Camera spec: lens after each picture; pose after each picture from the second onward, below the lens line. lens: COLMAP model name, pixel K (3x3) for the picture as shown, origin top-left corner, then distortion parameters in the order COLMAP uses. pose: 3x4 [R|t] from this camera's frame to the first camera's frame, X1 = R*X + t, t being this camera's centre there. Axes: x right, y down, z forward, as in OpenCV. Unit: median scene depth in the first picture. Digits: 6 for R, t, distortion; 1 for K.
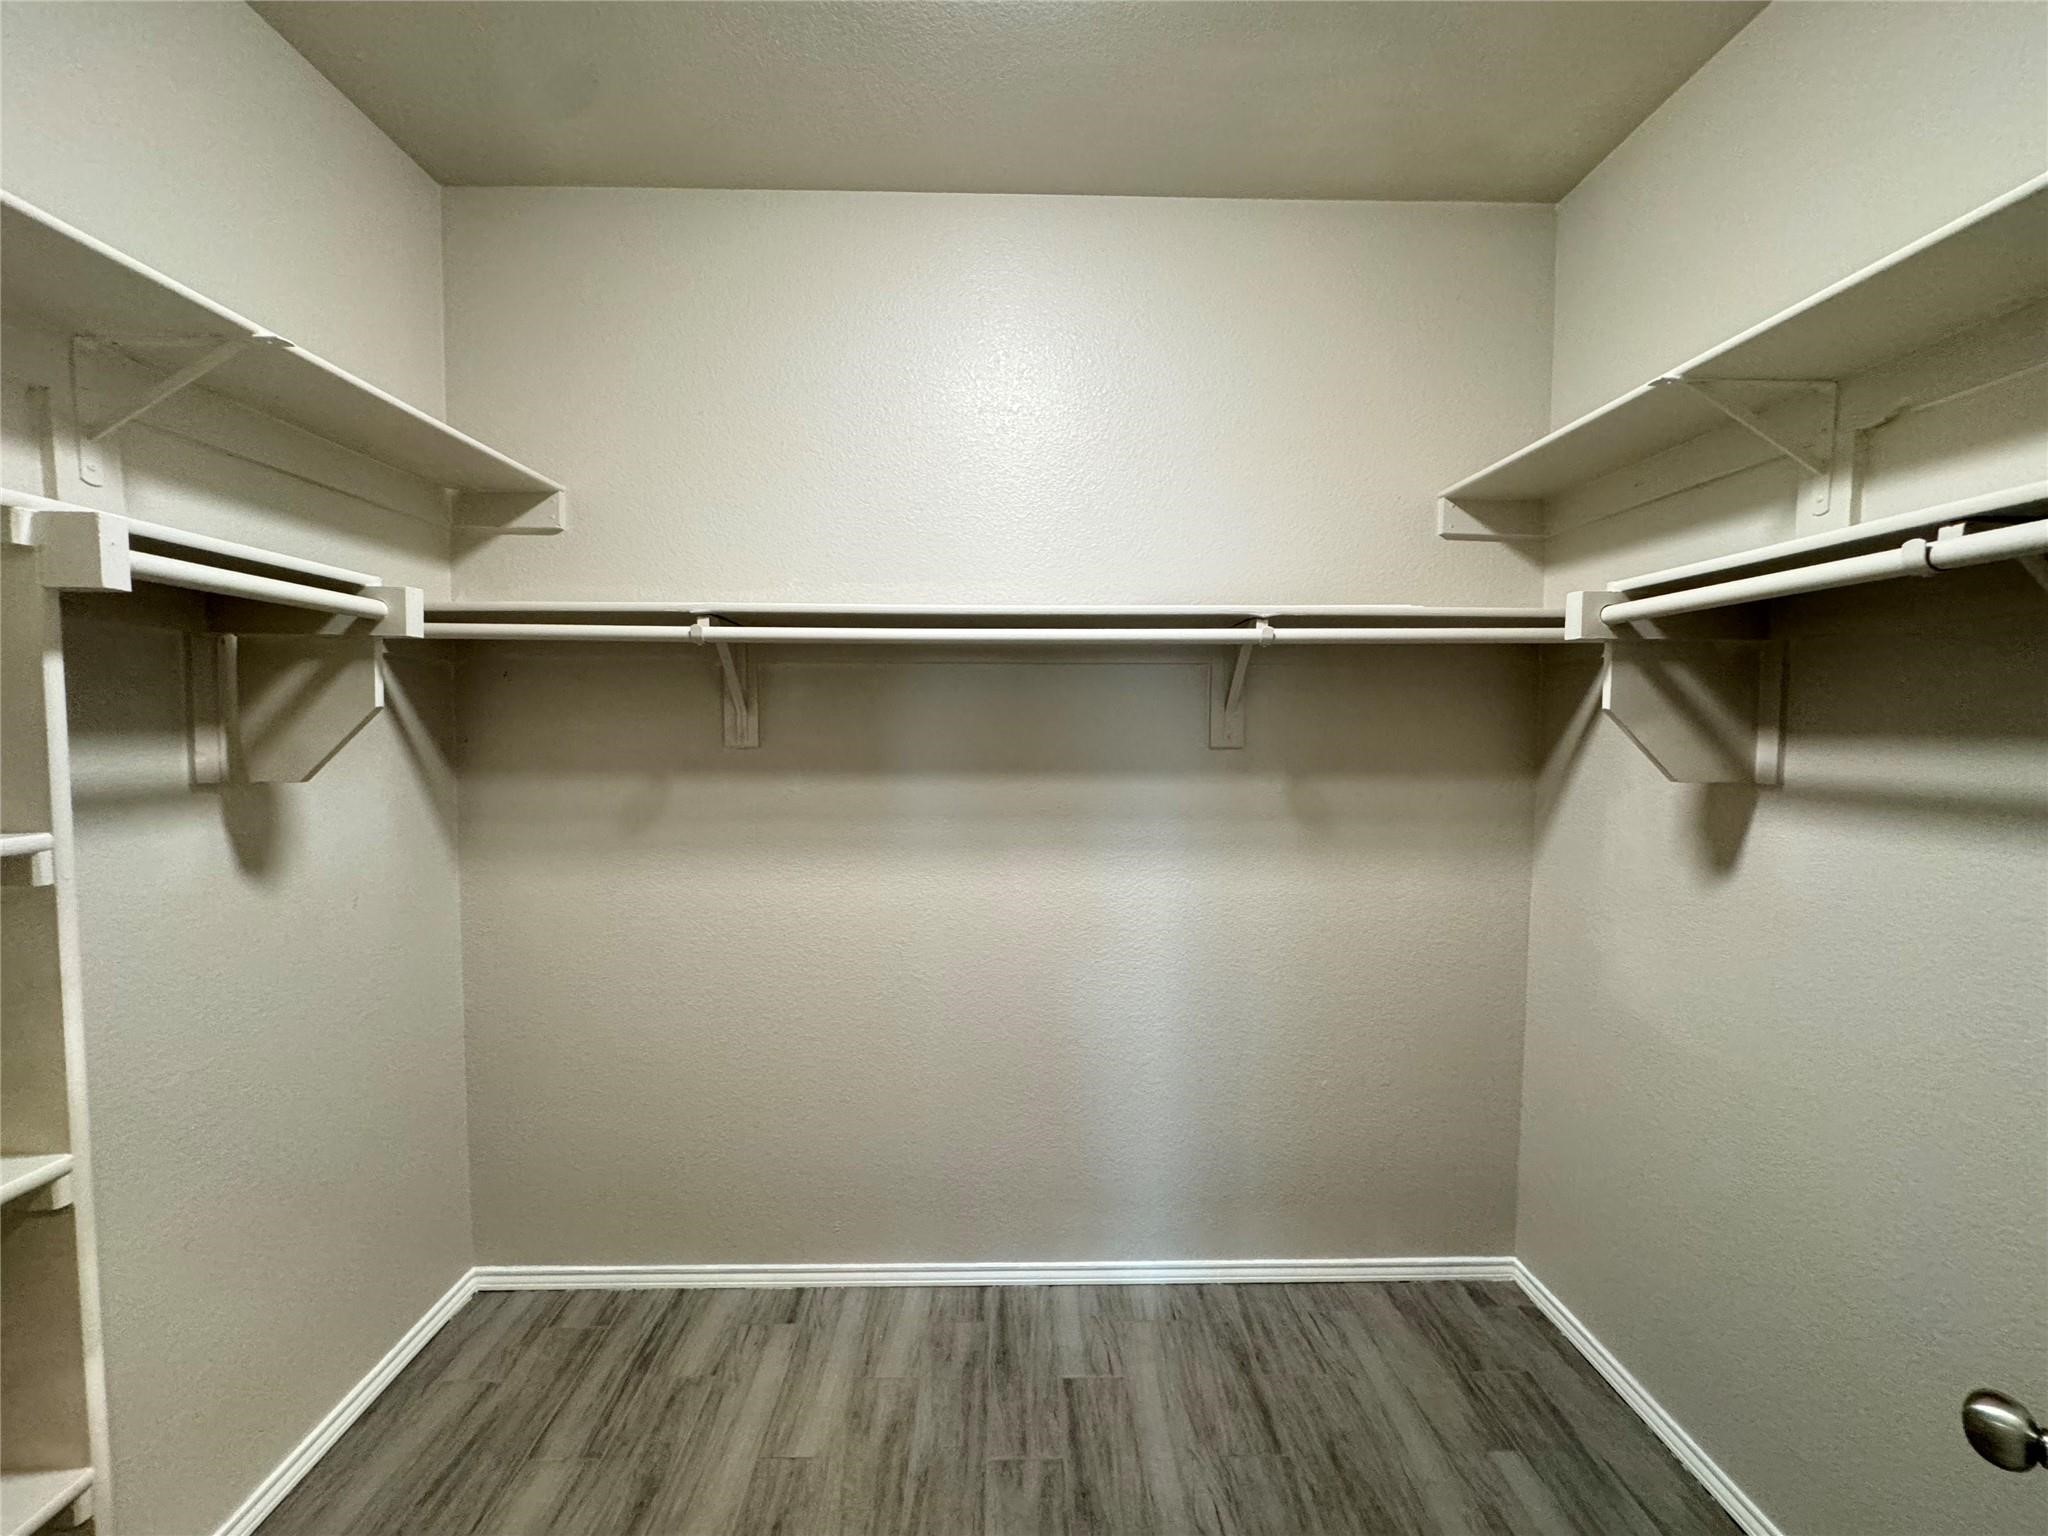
lens RADIAL K [[820.1, 0, 1020.0], [0, 820.1, 766.1], [0, 0, 1]] dist [-0.001201, -0.000209]
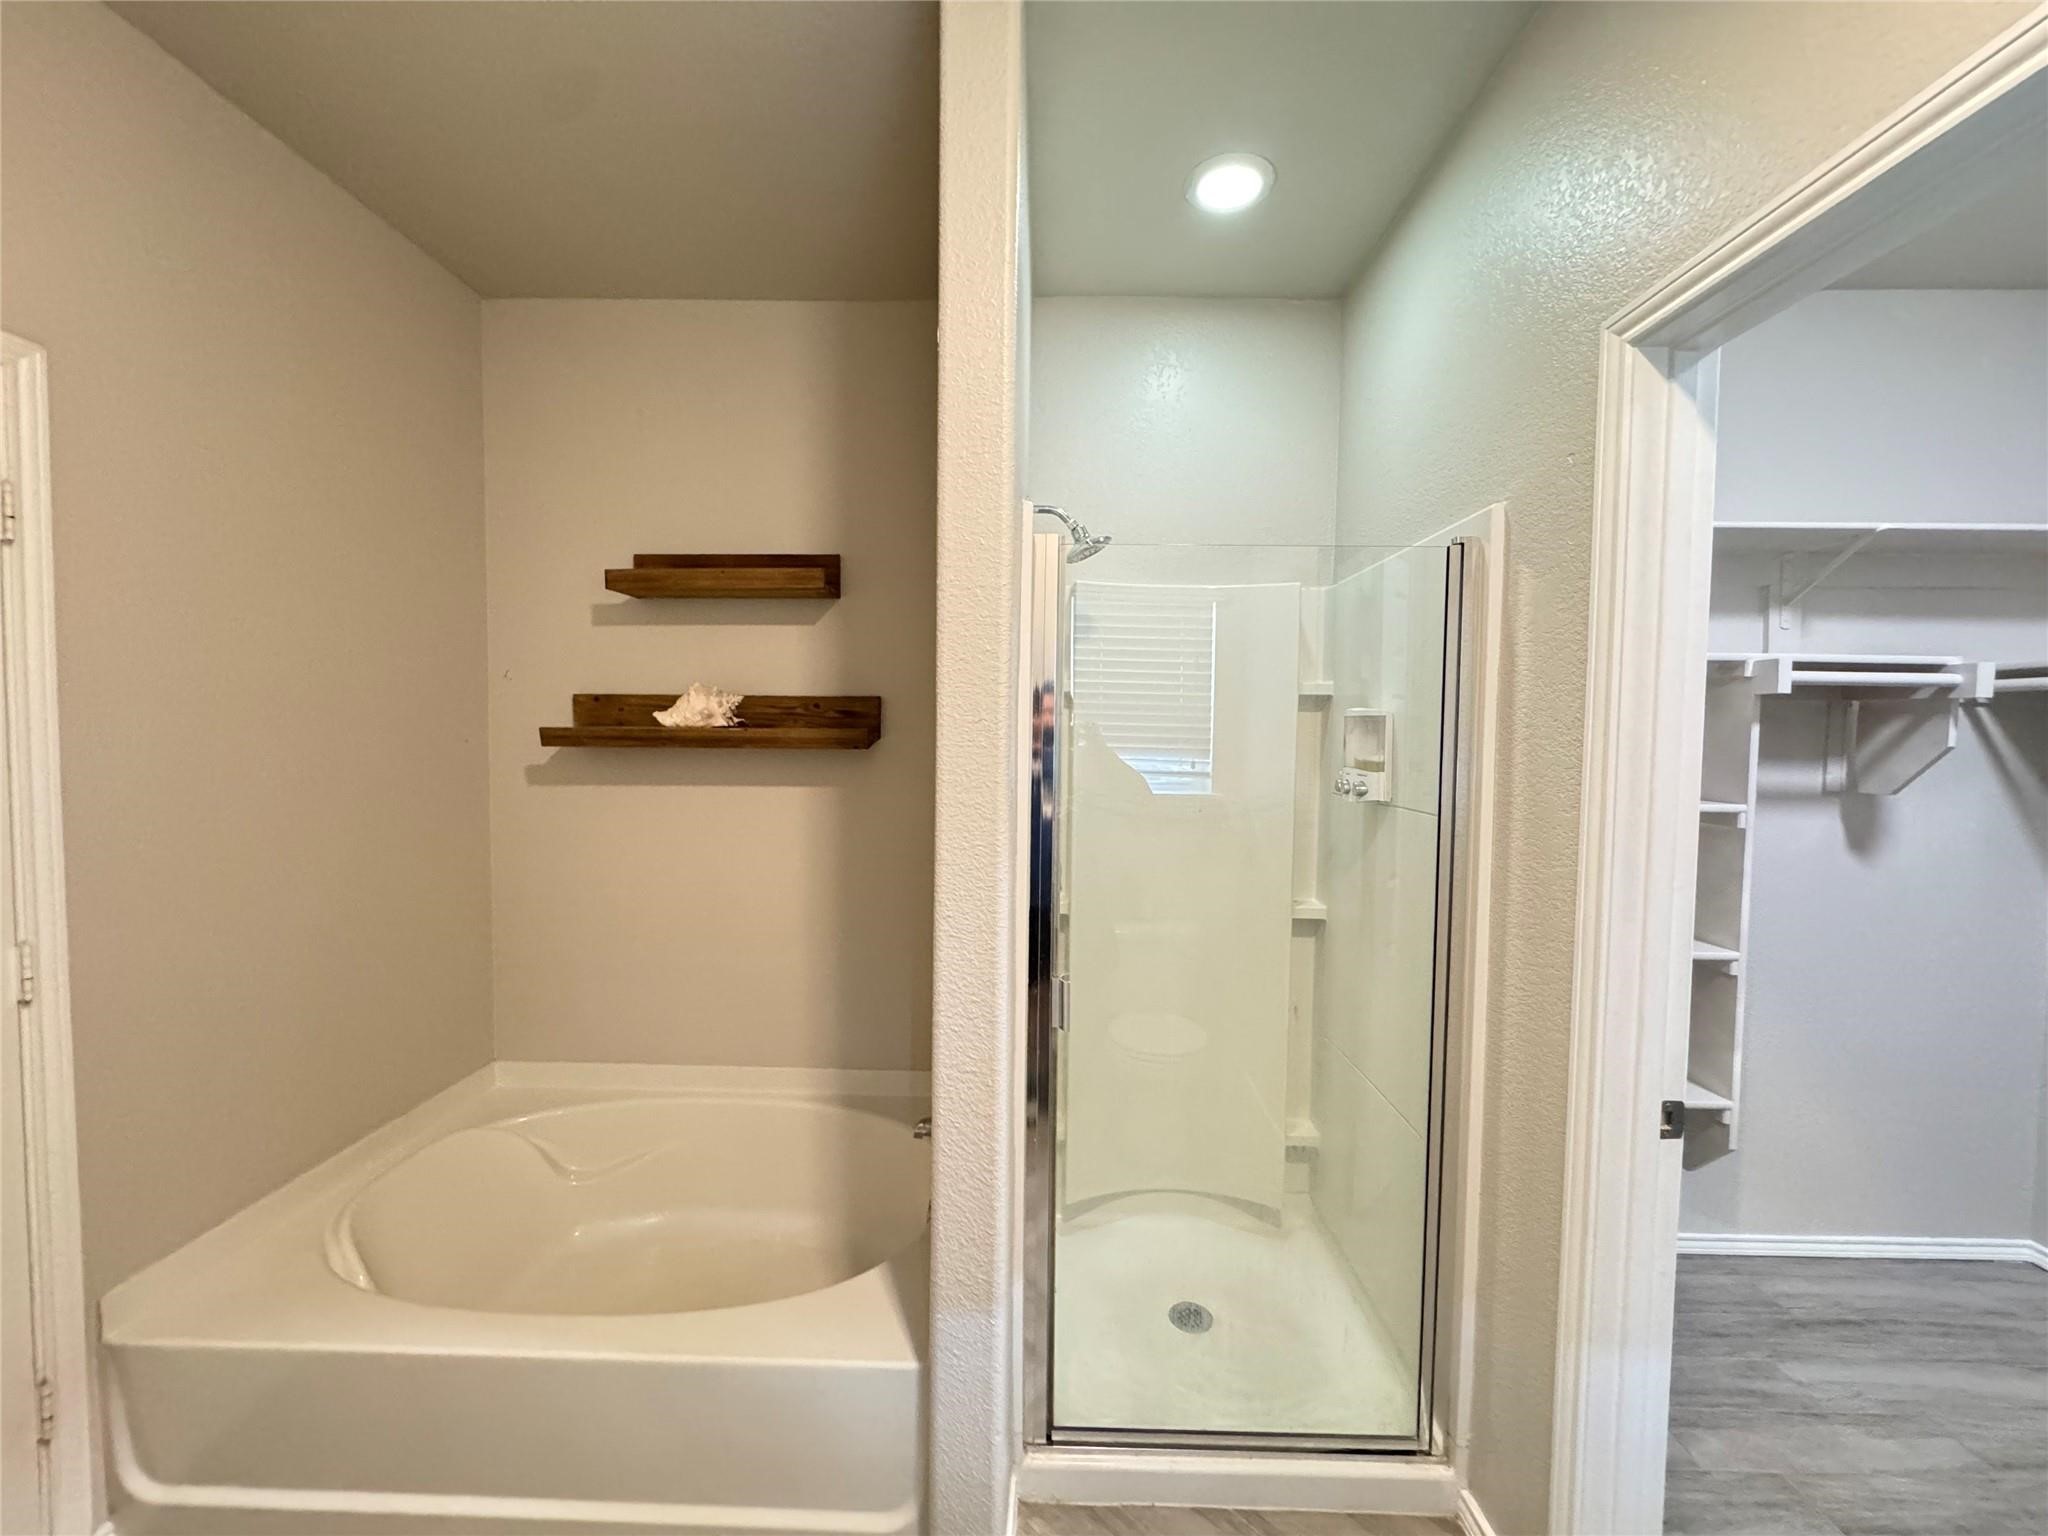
lens RADIAL K [[820.1, 0, 1020.0], [0, 820.1, 766.1], [0, 0, 1]] dist [-0.001201, -0.000209]
pose [[-0.038073, 0.036544, -0.998607, 0.756325], [-0.068207, 0.996905, 0.039082, 0.018129], [0.996944, 0.069600, -0.035463, -0.610380]]
